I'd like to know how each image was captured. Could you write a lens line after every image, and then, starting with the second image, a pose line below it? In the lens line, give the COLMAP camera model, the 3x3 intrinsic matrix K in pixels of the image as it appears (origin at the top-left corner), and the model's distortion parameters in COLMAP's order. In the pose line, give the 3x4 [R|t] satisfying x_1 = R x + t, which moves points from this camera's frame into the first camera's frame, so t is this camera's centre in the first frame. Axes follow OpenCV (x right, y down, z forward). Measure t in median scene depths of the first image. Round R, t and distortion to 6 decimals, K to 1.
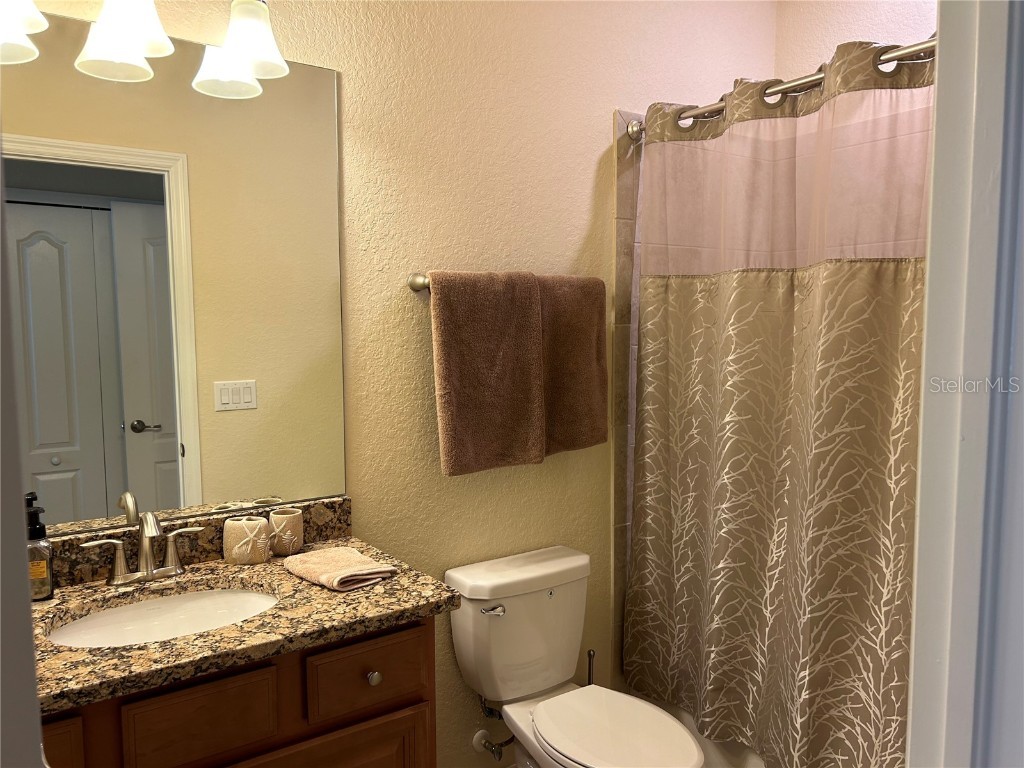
lens RADIAL K [[767.6, 0, 518.0], [0, 767.6, 385.1], [0, 0, 1]] dist [0.067131, -0.065799]
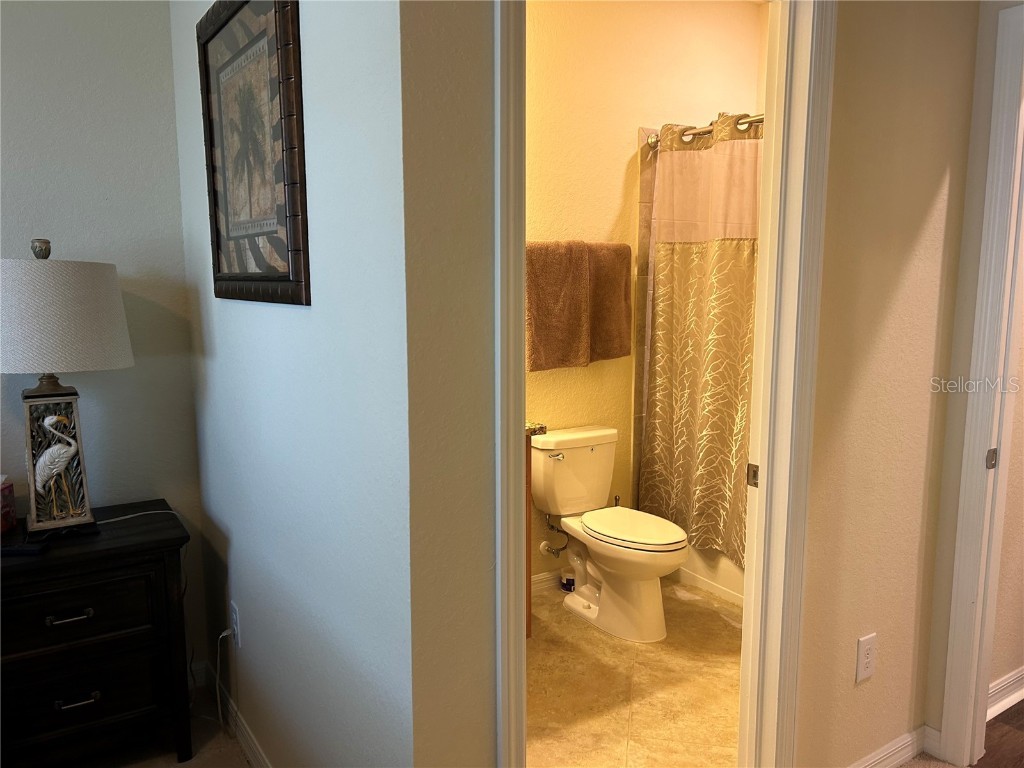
lens RADIAL K [[767.6, 0, 505.8], [0, 767.6, 389.0], [0, 0, 1]] dist [0.067131, -0.065799]
pose [[0.999128, 0.008031, -0.040967, -0.068144], [-0.005781, 0.998483, 0.054757, 0.062987], [0.041344, -0.054472, 0.997659, -0.534053]]
